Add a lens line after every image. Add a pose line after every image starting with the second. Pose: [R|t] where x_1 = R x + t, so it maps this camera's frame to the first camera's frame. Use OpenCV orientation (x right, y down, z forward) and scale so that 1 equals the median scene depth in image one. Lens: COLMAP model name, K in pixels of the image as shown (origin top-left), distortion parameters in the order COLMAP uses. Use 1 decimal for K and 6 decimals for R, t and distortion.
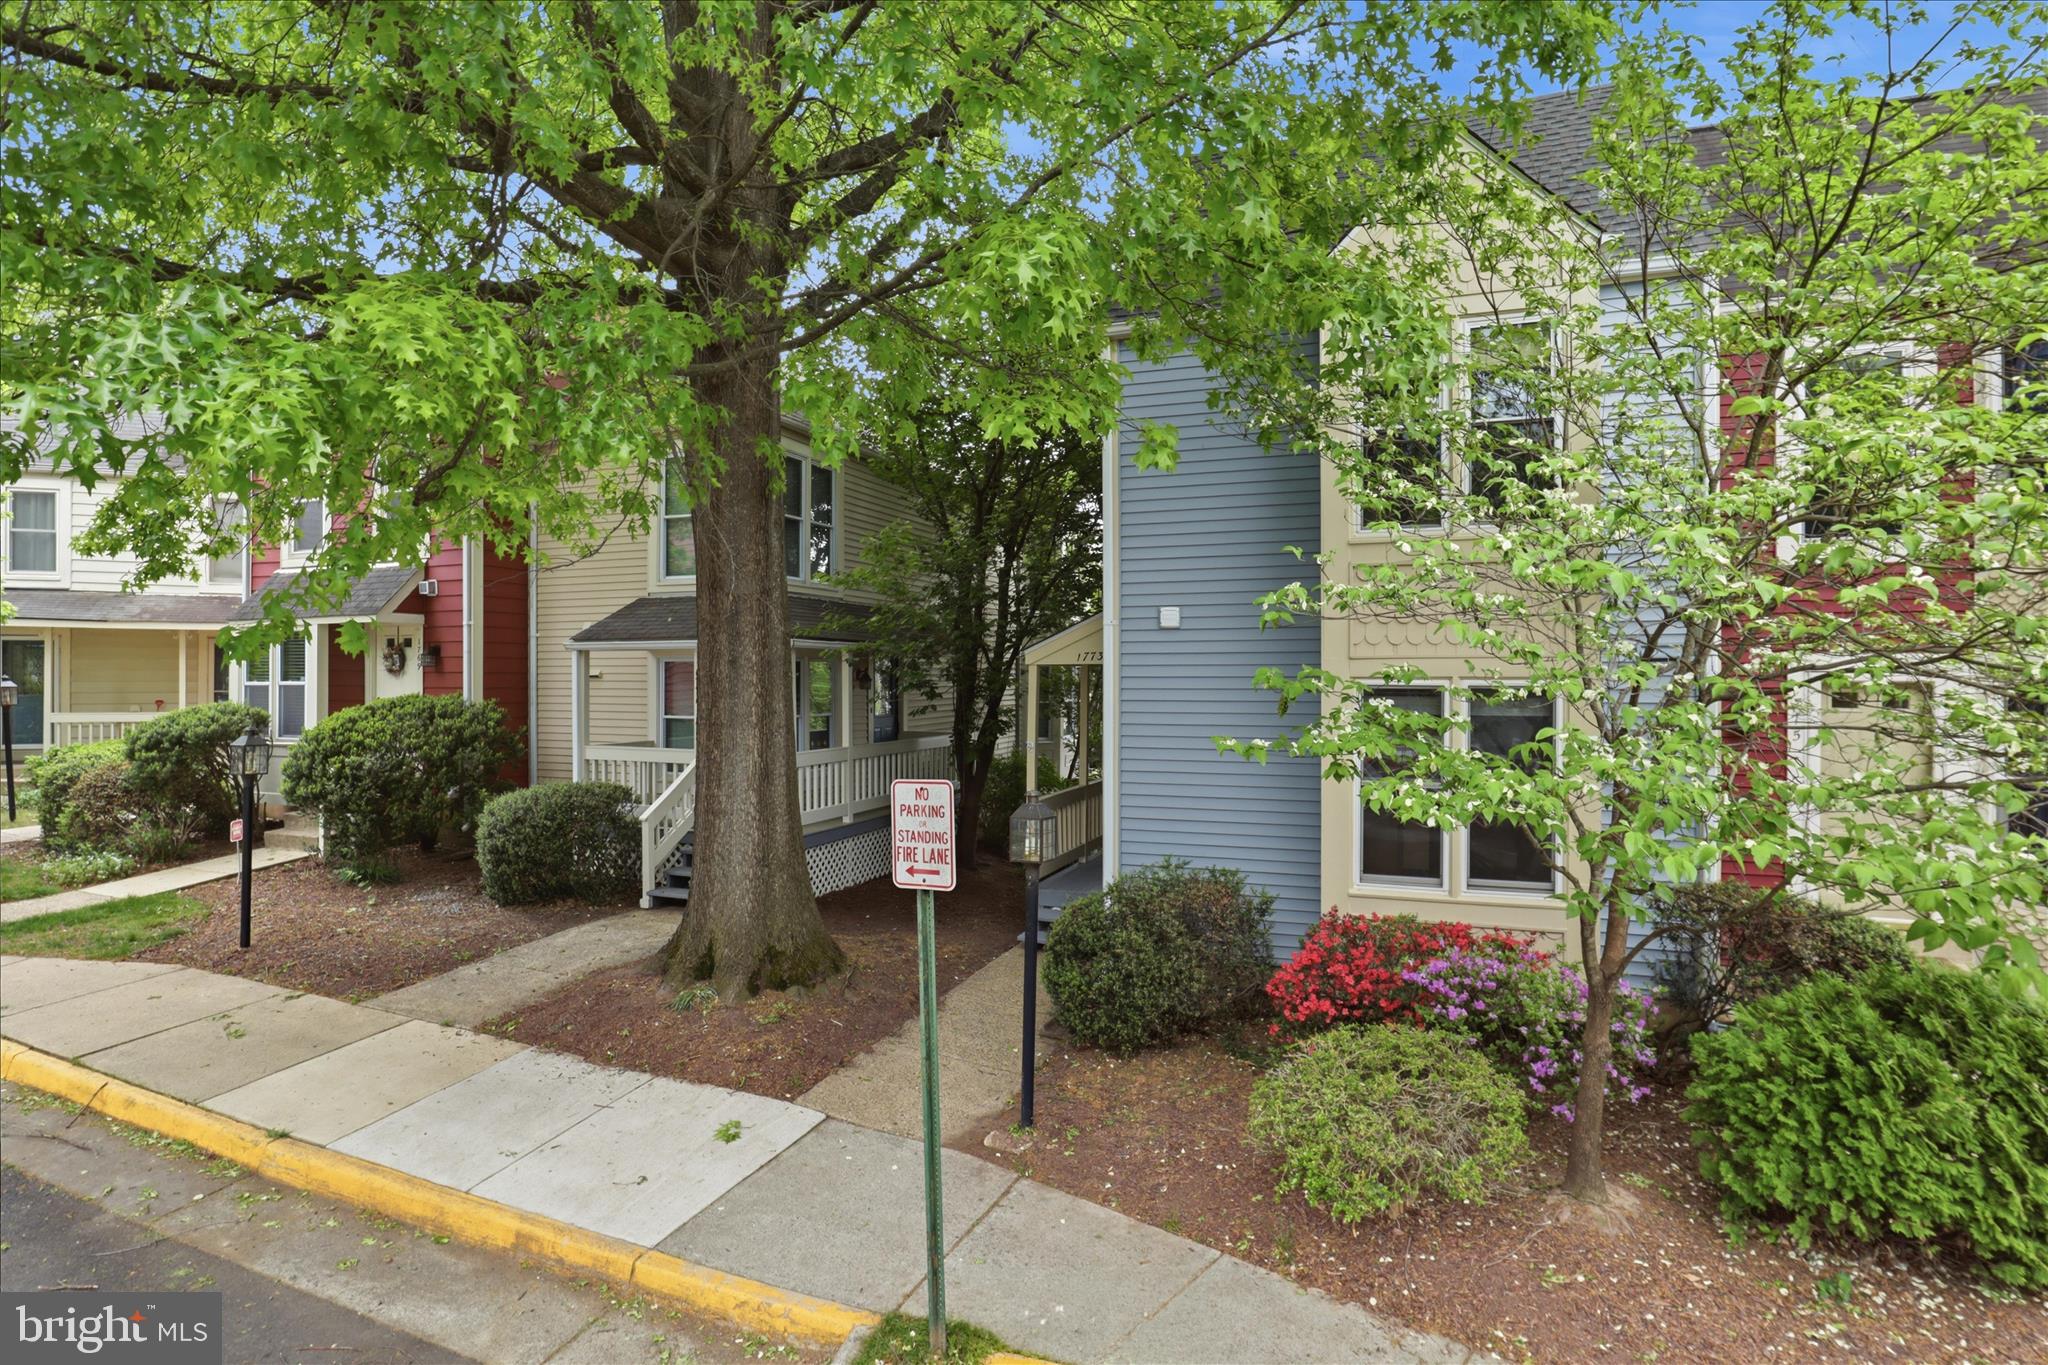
lens RADIAL K [[975.7, 0, 1022.3], [0, 975.7, 662.2], [0, 0, 1]] dist [-0.023379, 0.001648]
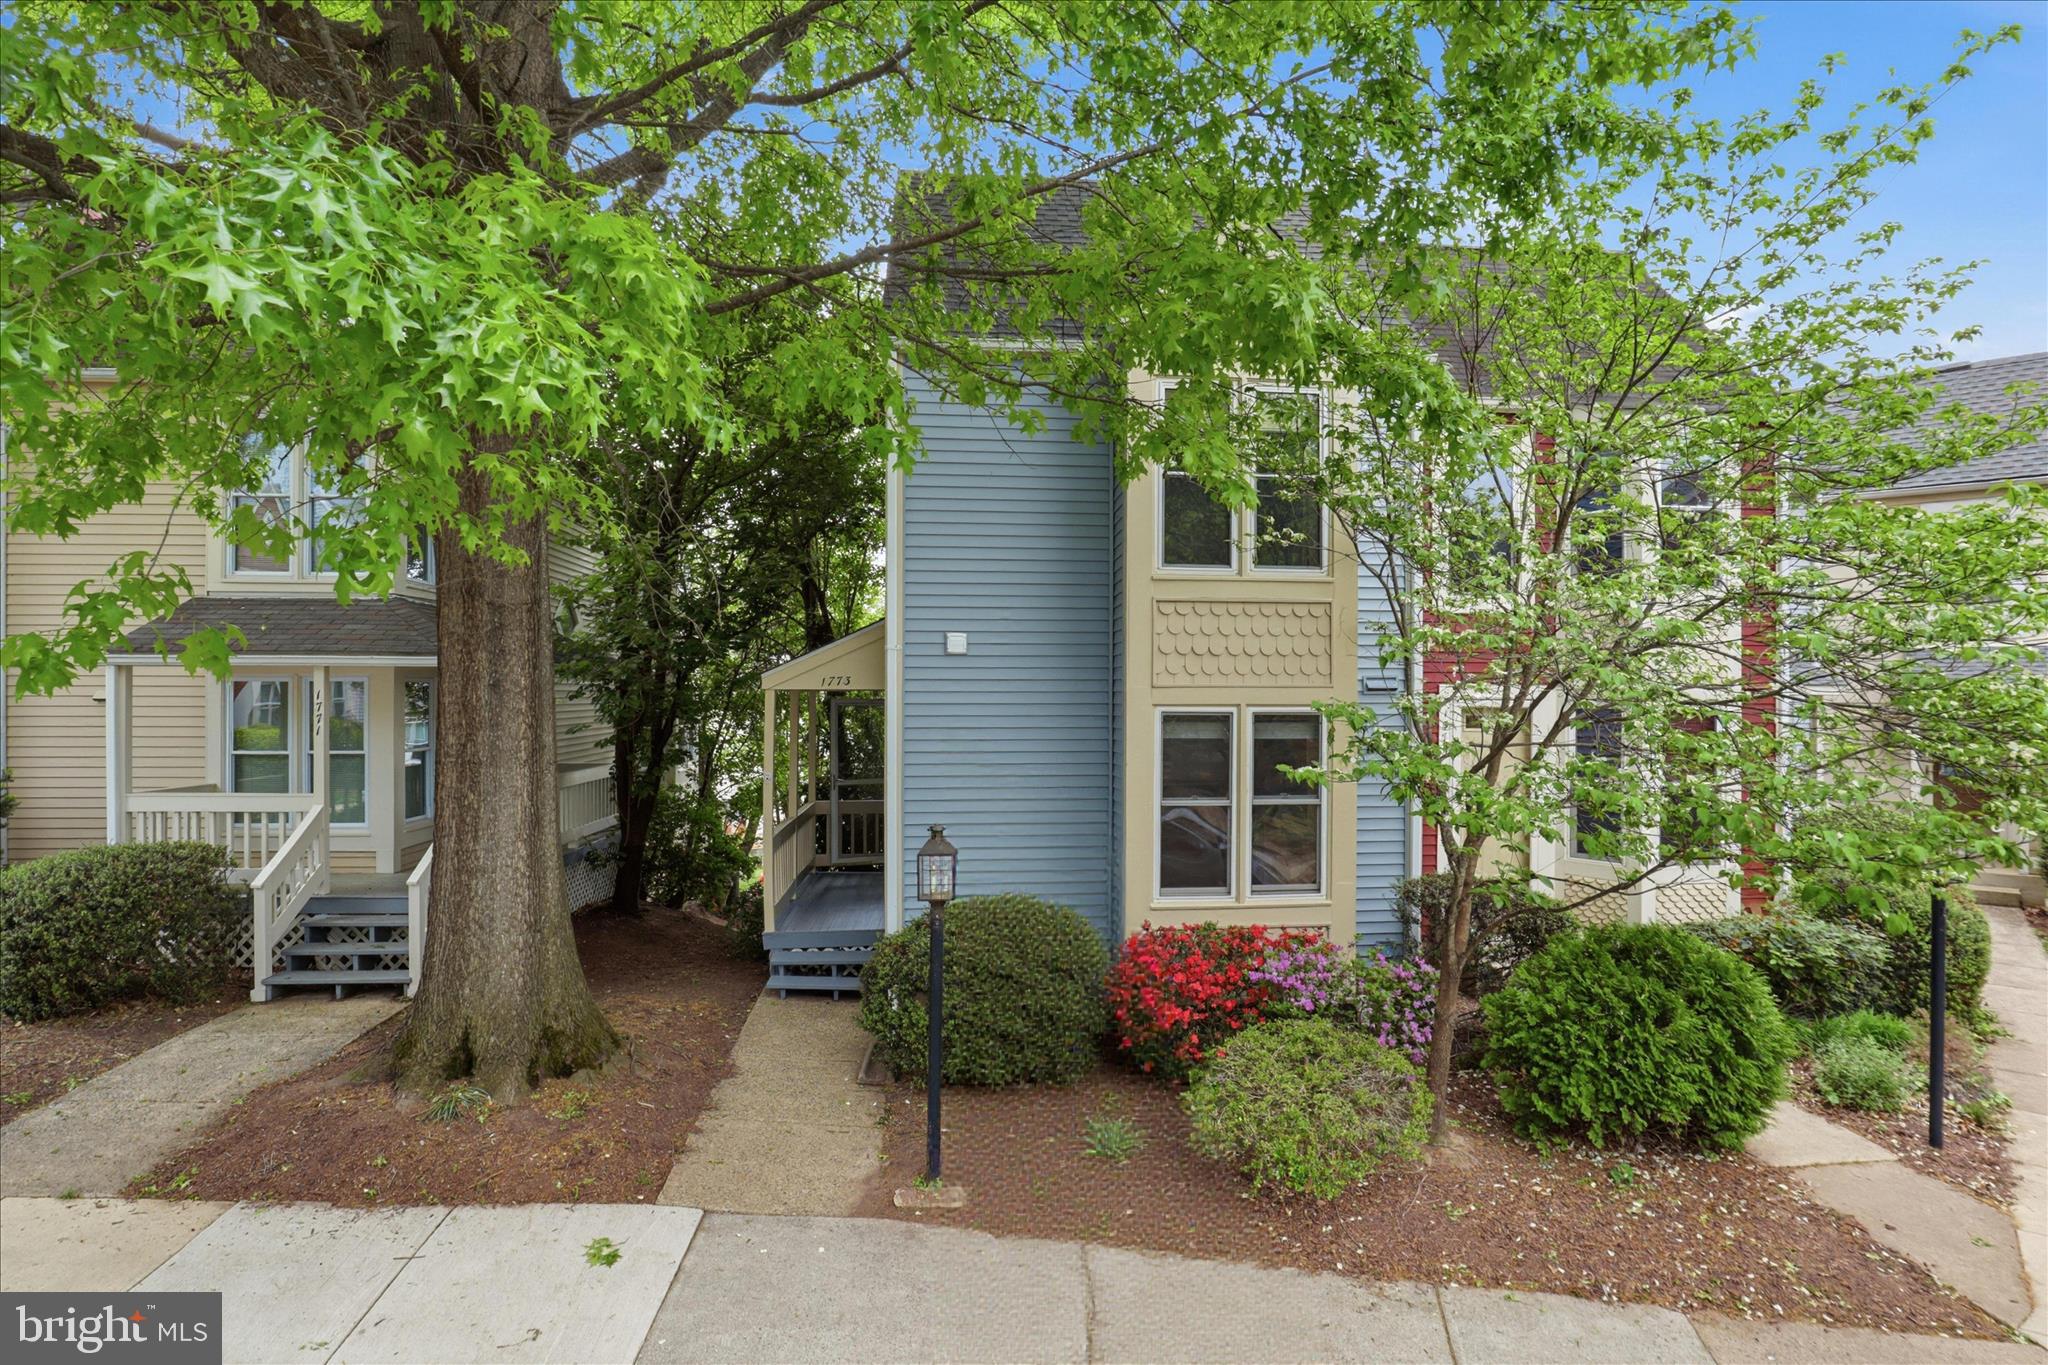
lens RADIAL K [[997.7, 0, 1024.0], [0, 997.7, 682.5], [0, 0, 1]] dist [-0.034119, 0.008795]
pose [[0.909505, 0.009863, 0.415575, -0.279548], [-0.008649, 0.999951, -0.004804, -0.002956], [-0.415602, 0.000775, 0.909546, 0.070538]]
